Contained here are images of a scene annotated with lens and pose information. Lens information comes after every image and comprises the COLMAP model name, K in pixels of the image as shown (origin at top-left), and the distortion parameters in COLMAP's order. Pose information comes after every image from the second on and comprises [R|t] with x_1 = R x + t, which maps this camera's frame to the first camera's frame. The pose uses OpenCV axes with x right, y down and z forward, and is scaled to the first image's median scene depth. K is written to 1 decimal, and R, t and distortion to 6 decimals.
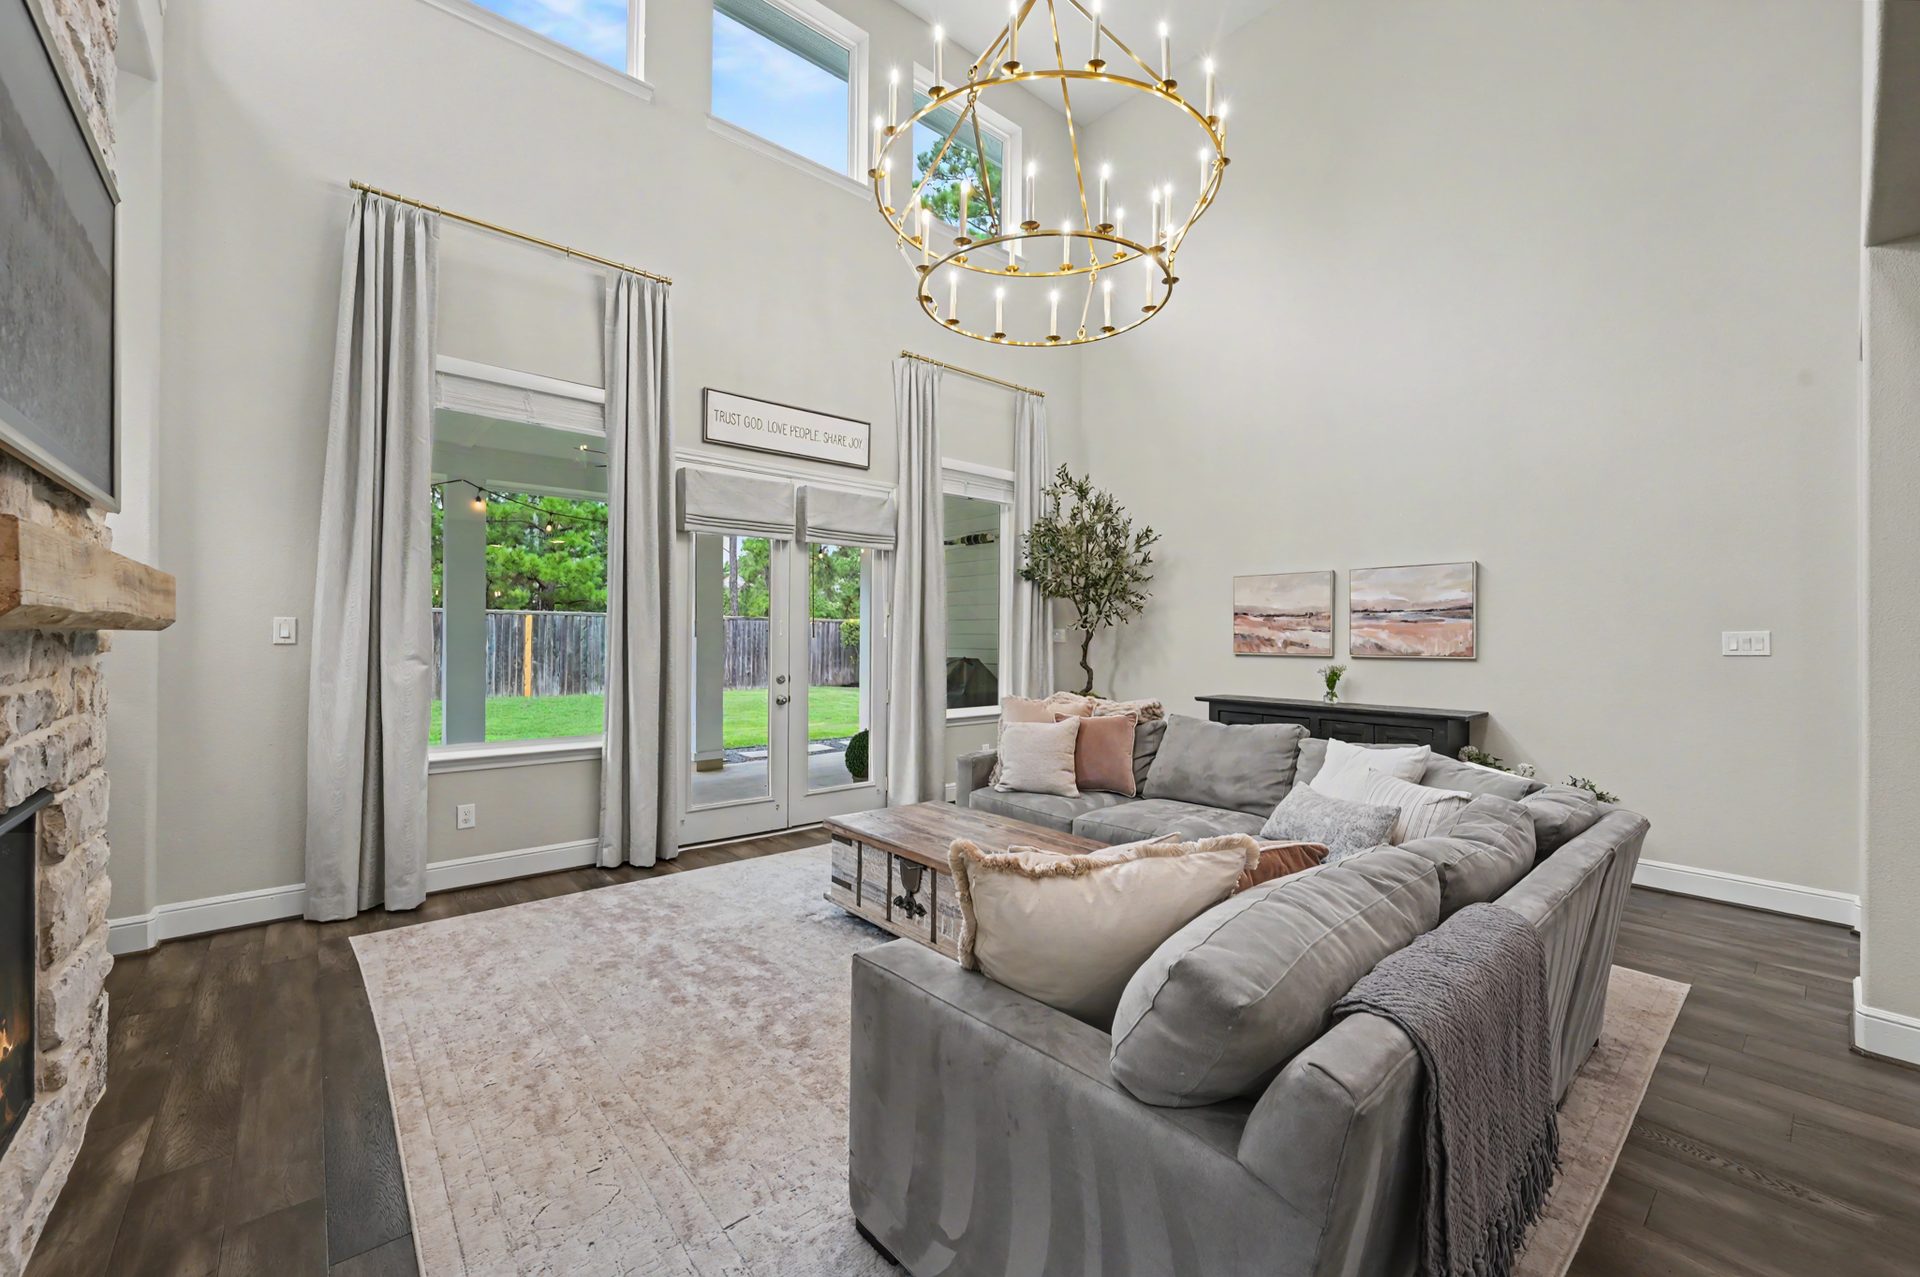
lens RADIAL K [[766.2, 0, 970.9], [0, 766.2, 629.2], [0, 0, 1]] dist [-0.004870, -0.000347]
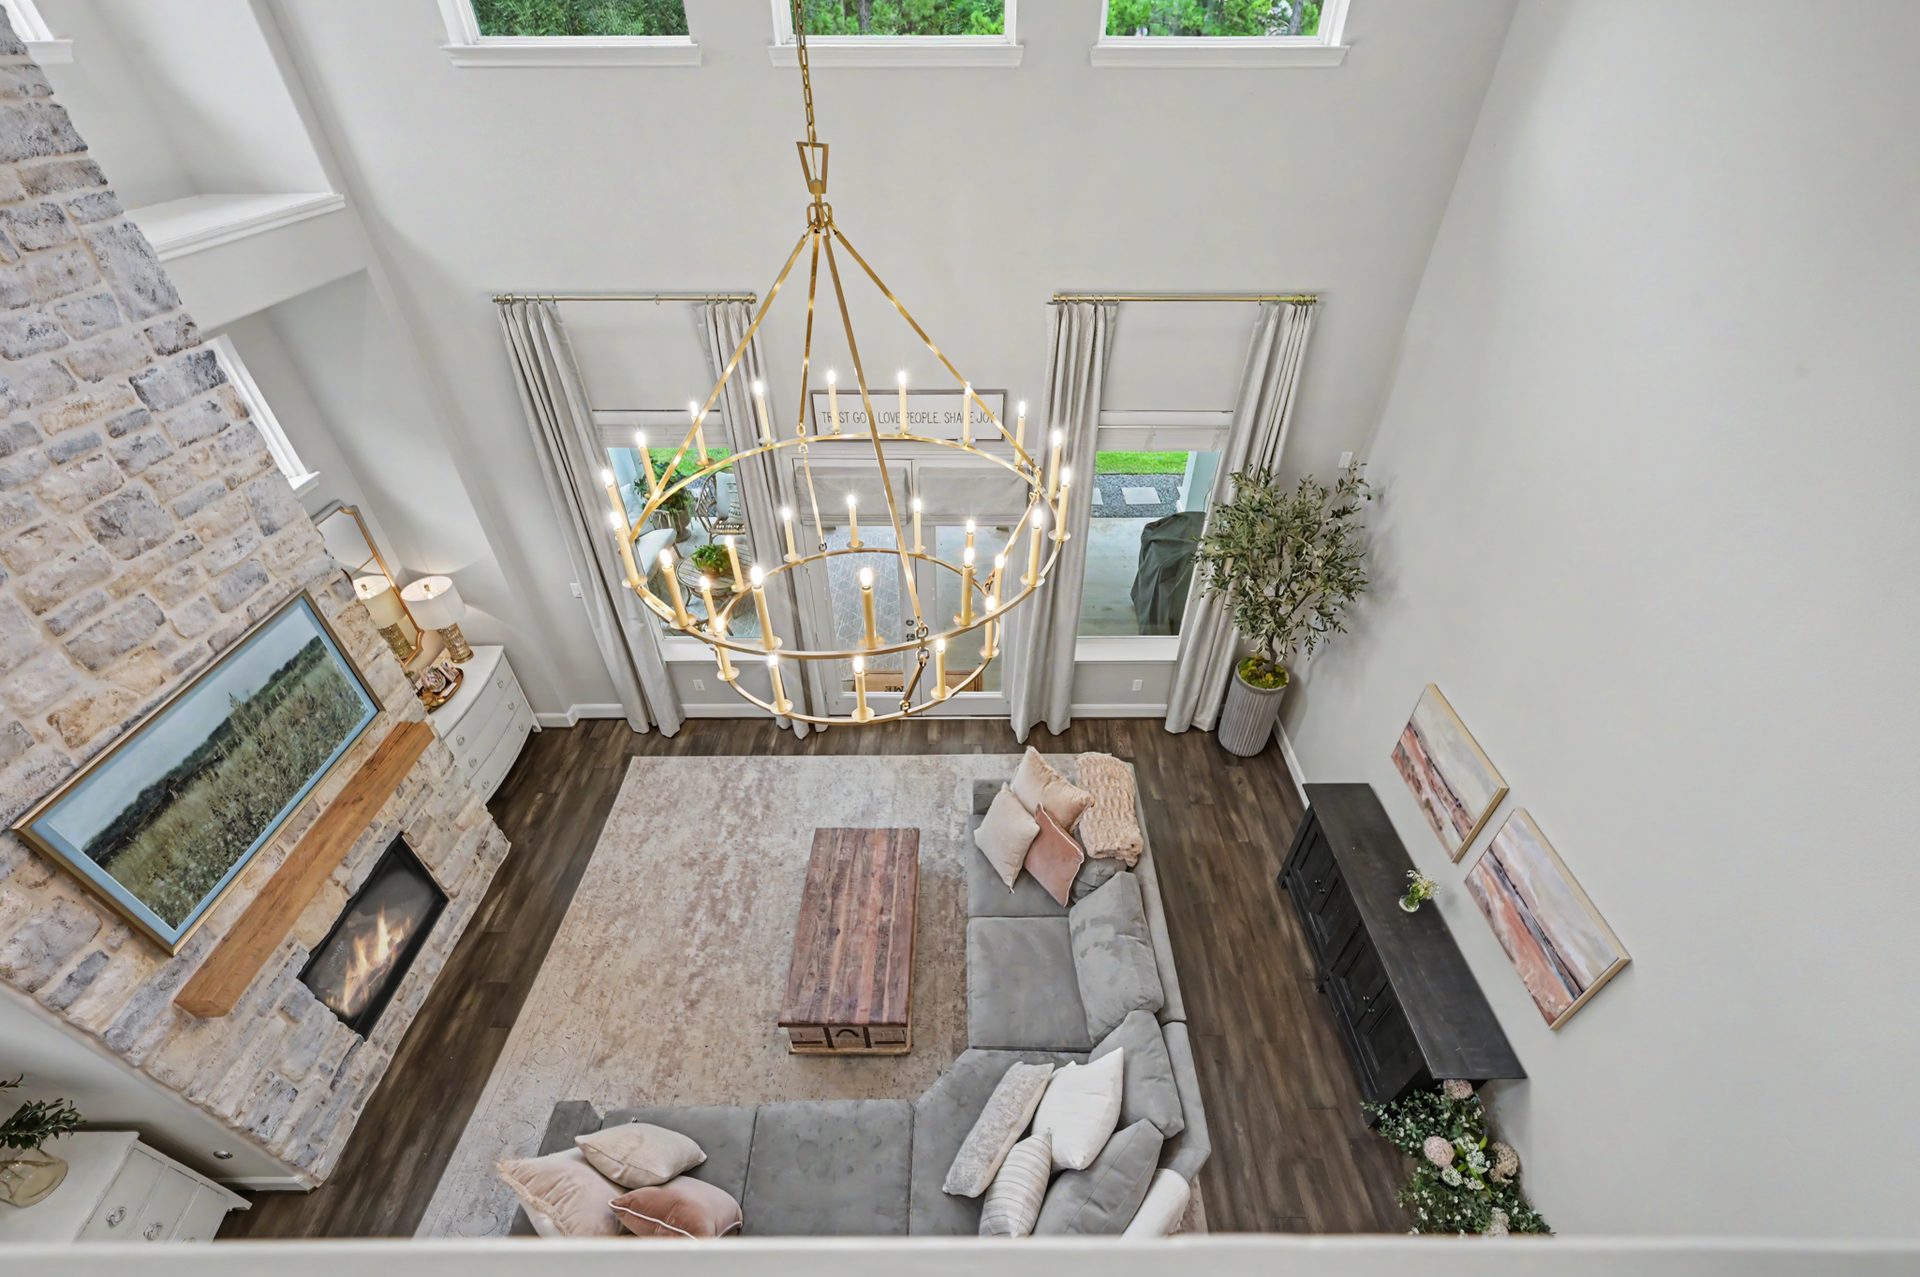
lens RADIAL K [[766.2, 0, 988.6], [0, 766.2, 630.1], [0, 0, 1]] dist [-0.004870, -0.000347]
pose [[0.756919, 0.412076, -0.507214, 0.653213], [-0.002223, 0.777759, 0.628558, -0.981948], [0.653504, -0.474641, 0.589617, 0.570018]]
